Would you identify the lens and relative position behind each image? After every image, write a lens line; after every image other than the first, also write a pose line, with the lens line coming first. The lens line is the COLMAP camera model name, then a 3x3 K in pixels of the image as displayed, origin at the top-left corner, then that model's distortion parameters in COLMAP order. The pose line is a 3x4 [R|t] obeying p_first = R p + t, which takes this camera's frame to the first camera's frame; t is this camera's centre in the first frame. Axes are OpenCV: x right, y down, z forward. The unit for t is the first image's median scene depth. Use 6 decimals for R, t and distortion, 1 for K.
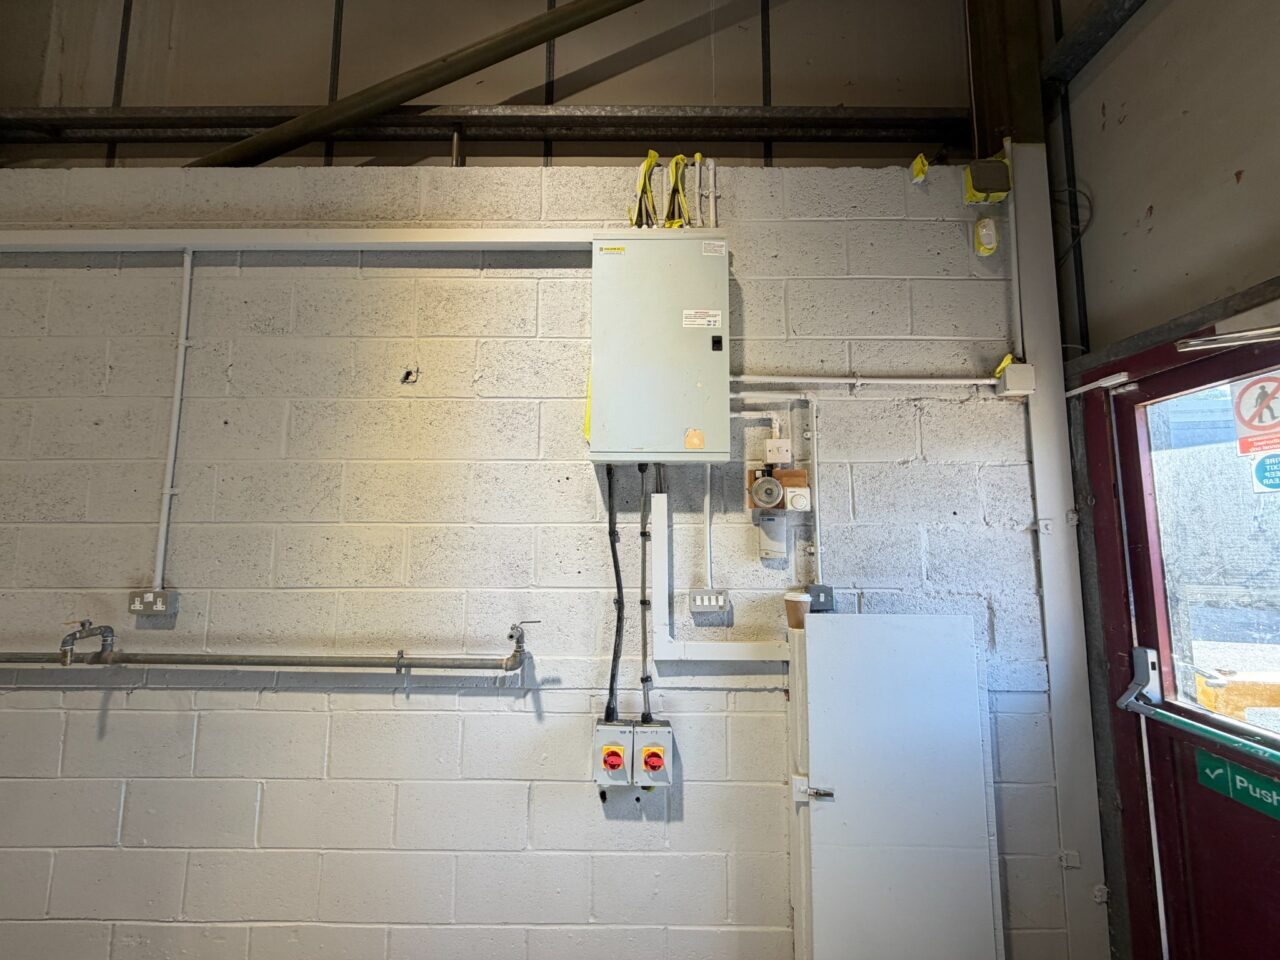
lens RADIAL K [[509.0, 0, 637.4], [0, 509.0, 481.6], [0, 0, 1]] dist [0.000829, -0.000619]
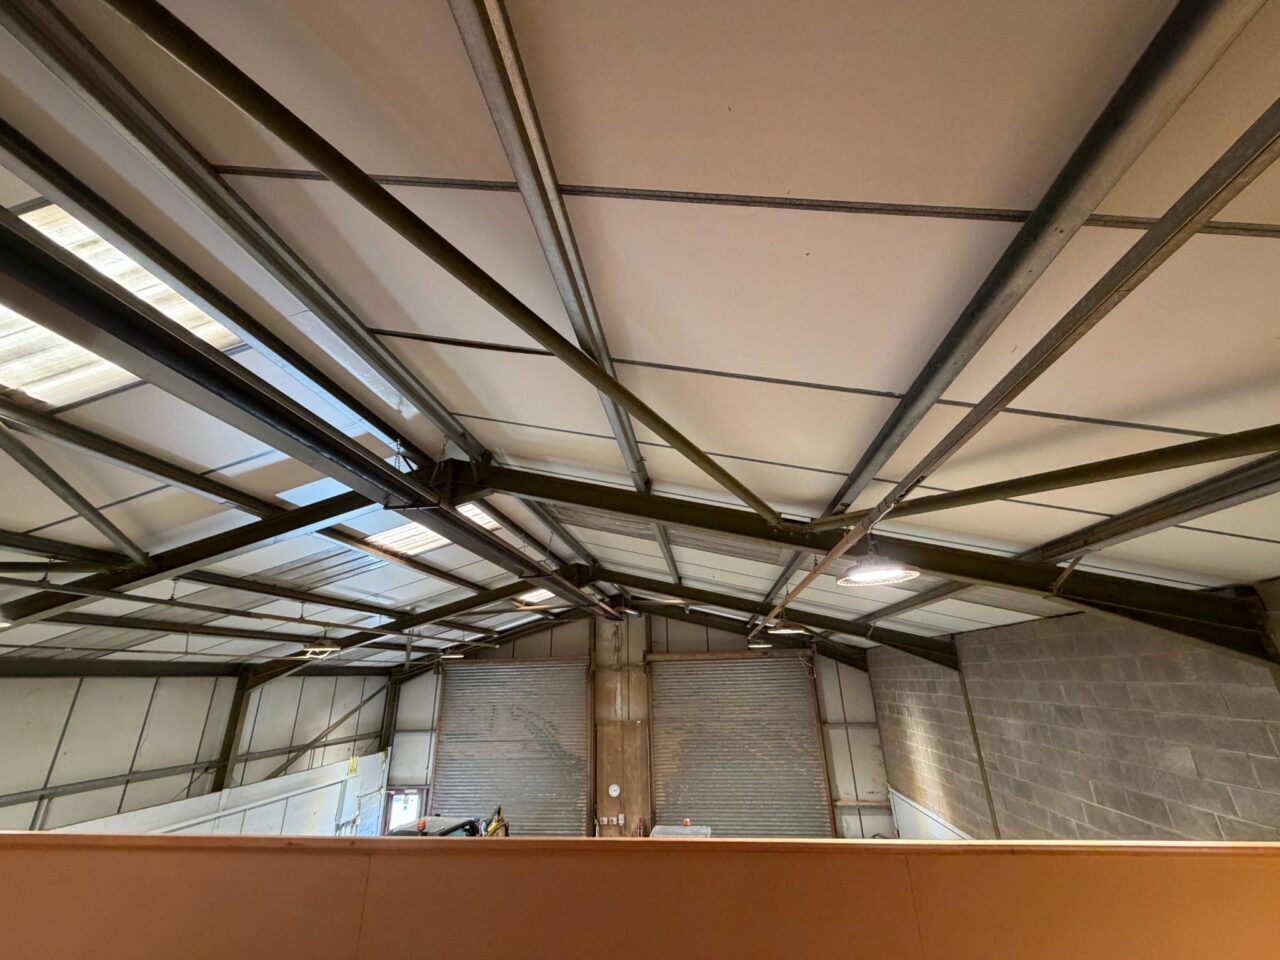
lens RADIAL K [[509.0, 0, 637.4], [0, 509.0, 481.6], [0, 0, 1]] dist [0.000829, -0.000619]
pose [[0.124992, 0.351013, 0.927991, -6.416543], [-0.071471, 0.936081, -0.344447, -1.931538], [-0.989580, -0.023271, 0.142090, -3.140694]]
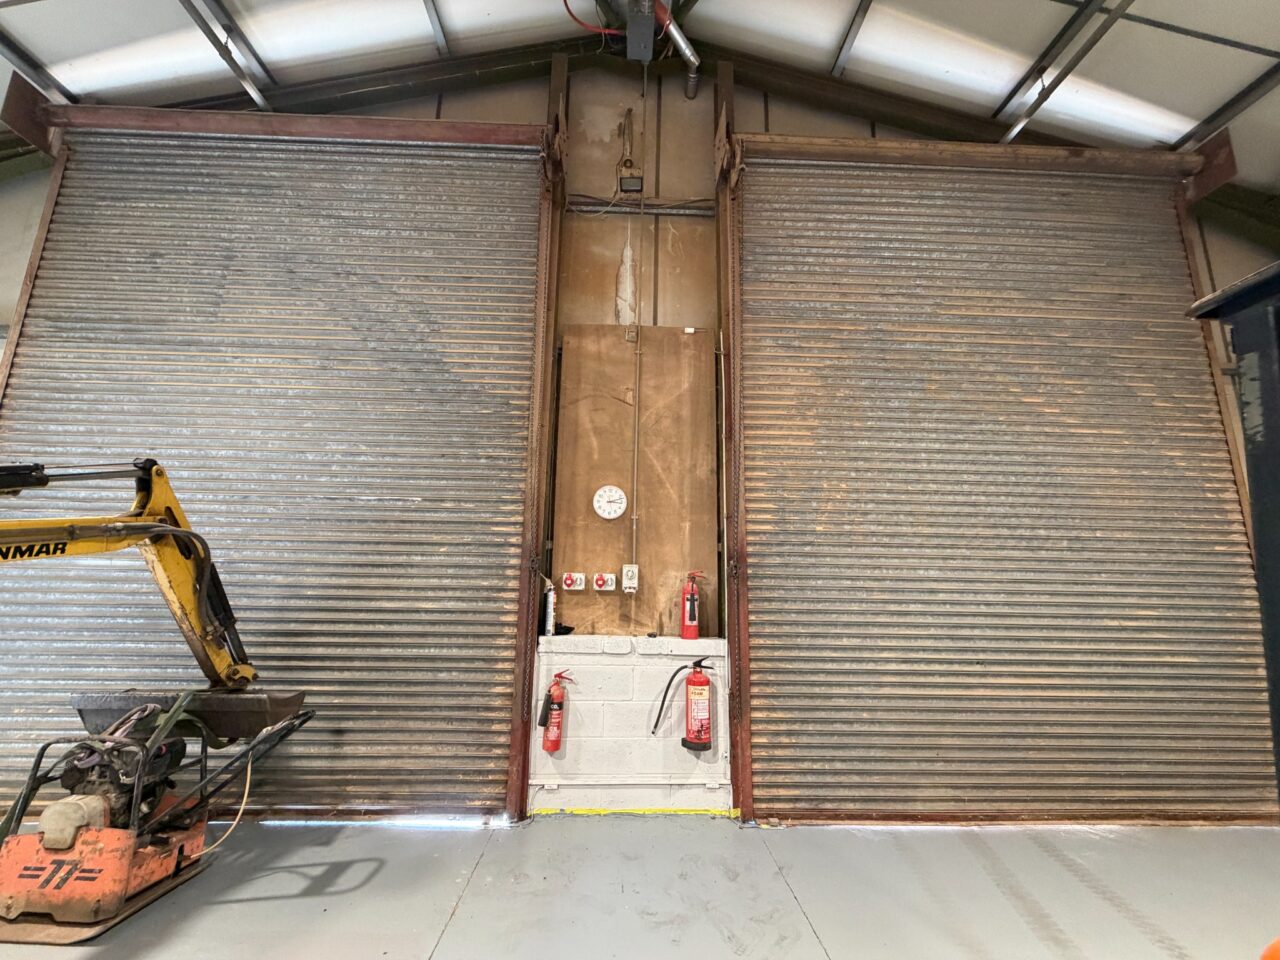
lens RADIAL K [[509.0, 0, 637.4], [0, 509.0, 481.6], [0, 0, 1]] dist [0.000829, -0.000619]
pose [[-0.043074, 0.188813, 0.981068, -1.262075], [-0.114196, 0.974613, -0.192585, -0.181902], [-0.992524, -0.120330, -0.020419, -2.100872]]
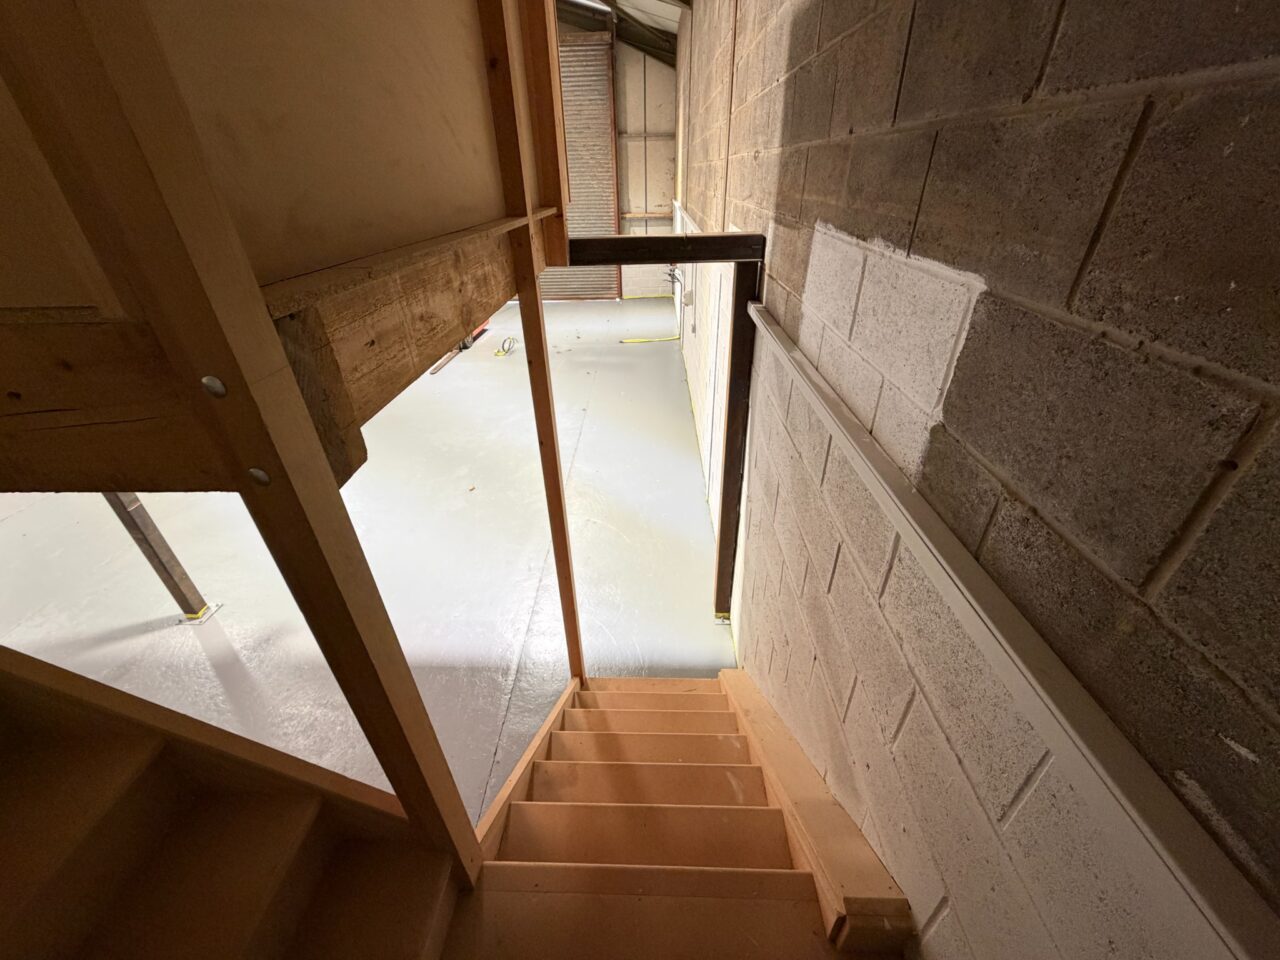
lens RADIAL K [[509.0, 0, 637.4], [0, 509.0, 481.6], [0, 0, 1]] dist [0.000829, -0.000619]
pose [[0.018257, -0.523282, 0.851964, -6.443537], [-0.073381, 0.849107, 0.523099, -1.133291], [-0.997137, -0.072069, -0.022897, -4.953310]]
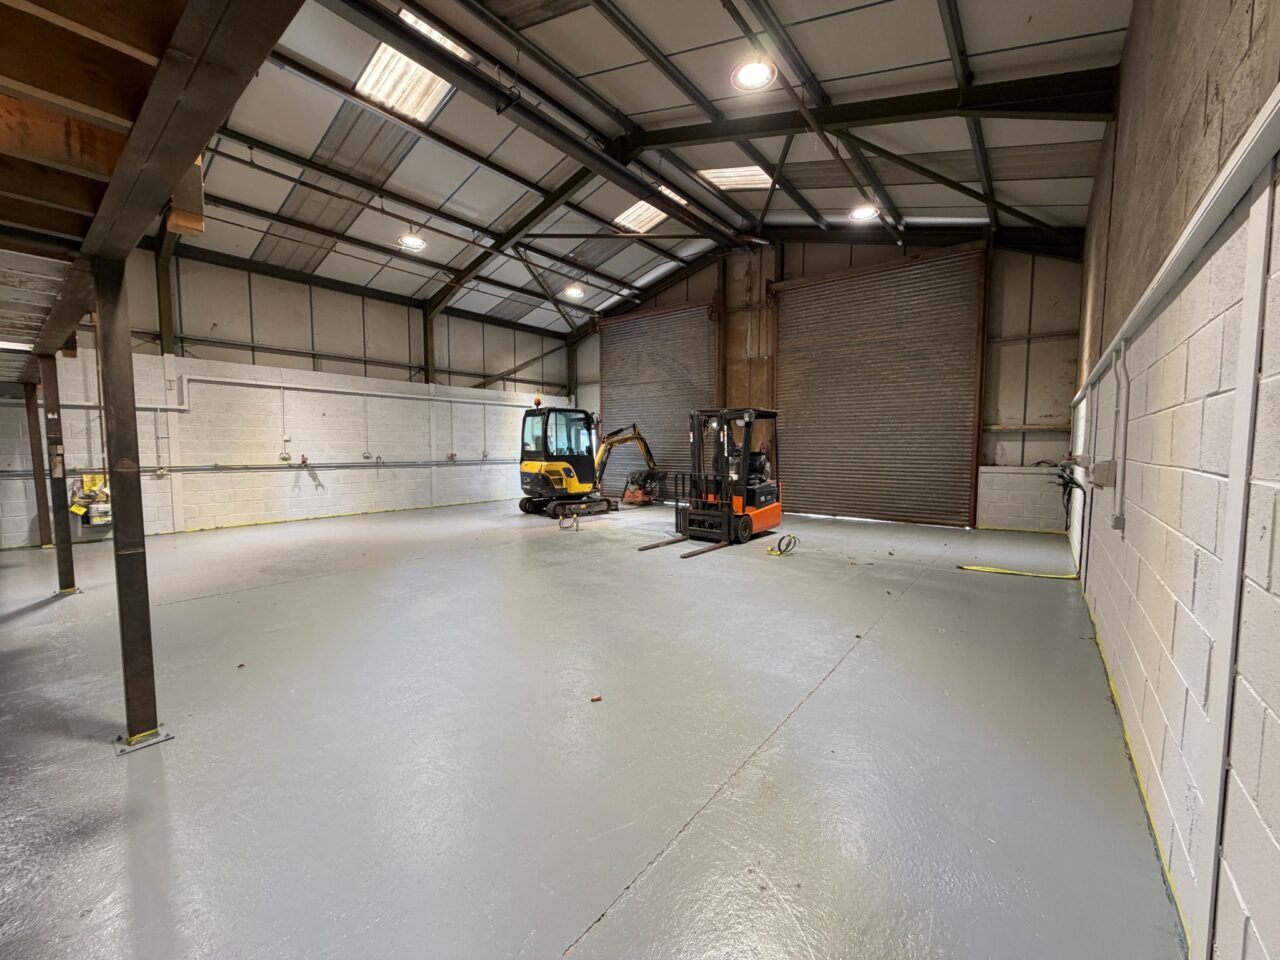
lens RADIAL K [[509.0, 0, 637.4], [0, 509.0, 481.6], [0, 0, 1]] dist [0.000829, -0.000619]
pose [[0.616695, -0.057116, 0.785128, -5.250283], [-0.075364, 0.988500, 0.131107, -0.475383], [-0.783587, -0.140023, 0.605298, -5.091639]]
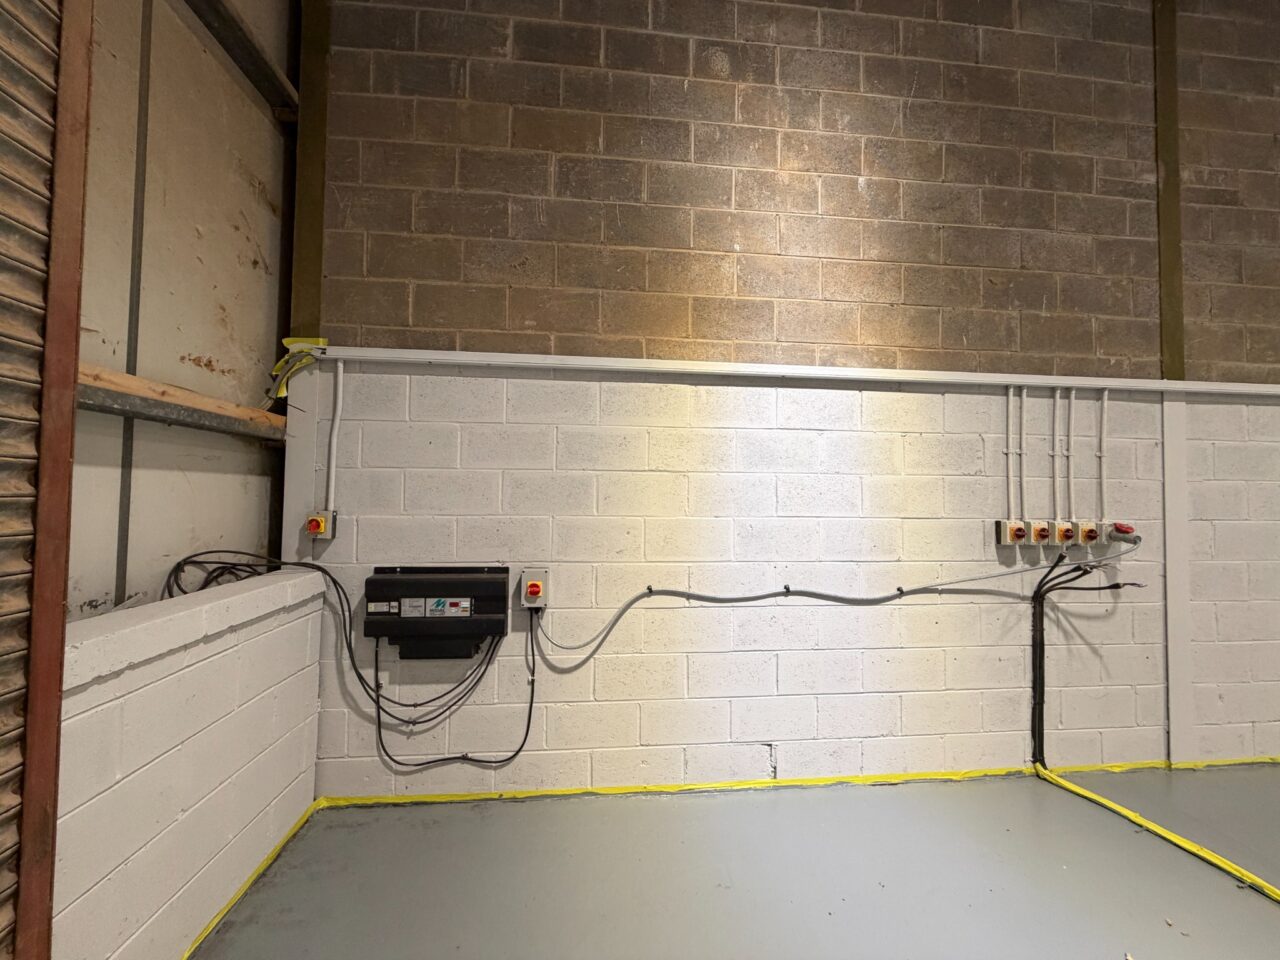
lens RADIAL K [[509.0, 0, 637.4], [0, 509.0, 481.6], [0, 0, 1]] dist [0.000829, -0.000619]
pose [[-0.994052, -0.018632, -0.107297, 0.068476], [-0.005043, 0.992074, -0.125551, -0.353284], [0.108786, -0.124263, -0.986268, -3.969680]]
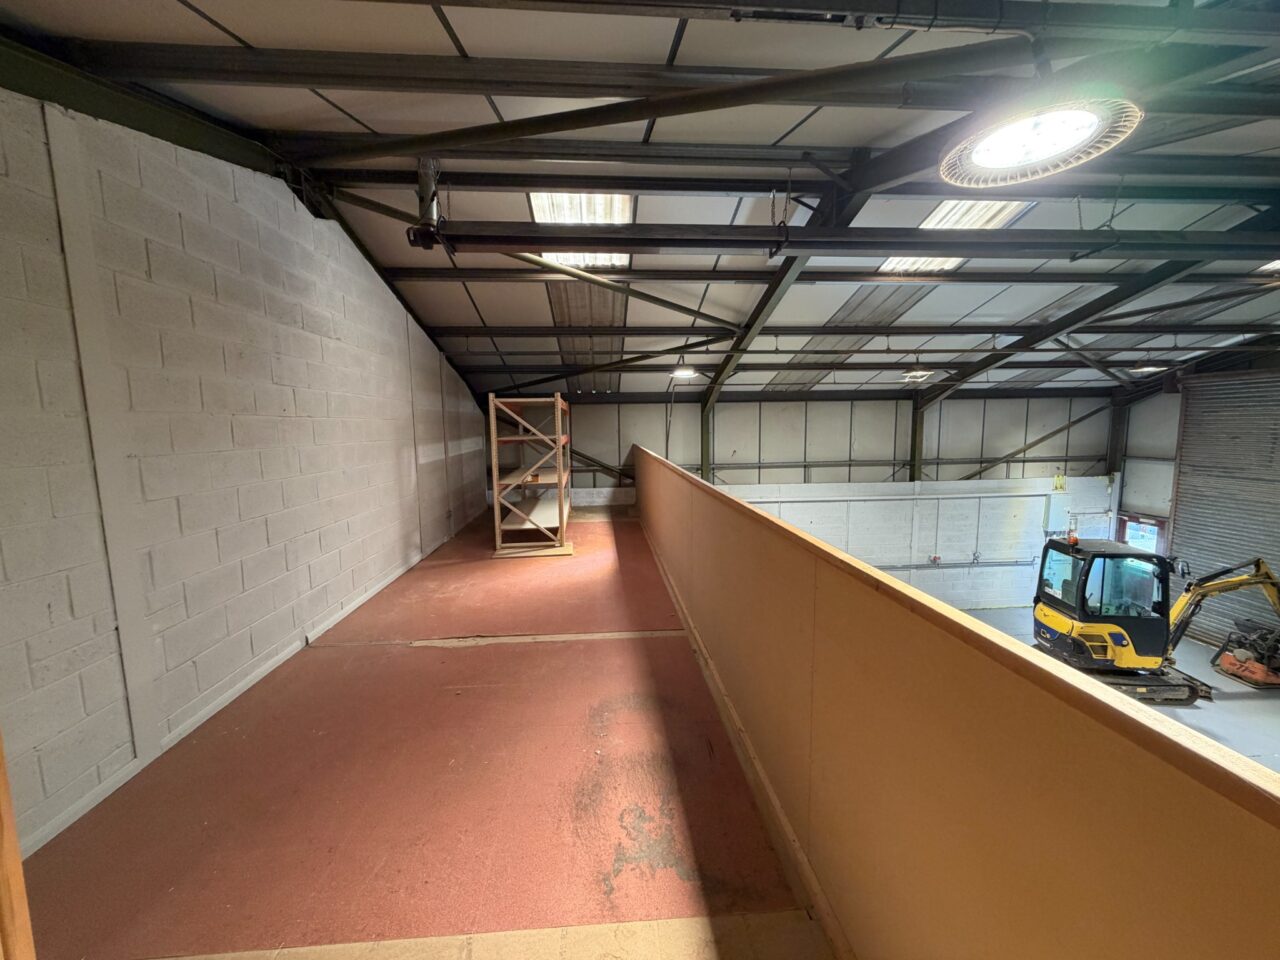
lens RADIAL K [[513.5, 0, 638.8], [0, 513.5, 481.2], [0, 0, 1]] dist [0.001833, 0.000420]
pose [[0.996254, -0.026182, 0.082418, -5.424002], [0.008600, 0.978335, 0.206848, -1.928116], [-0.086048, -0.205364, 0.974896, -4.480923]]
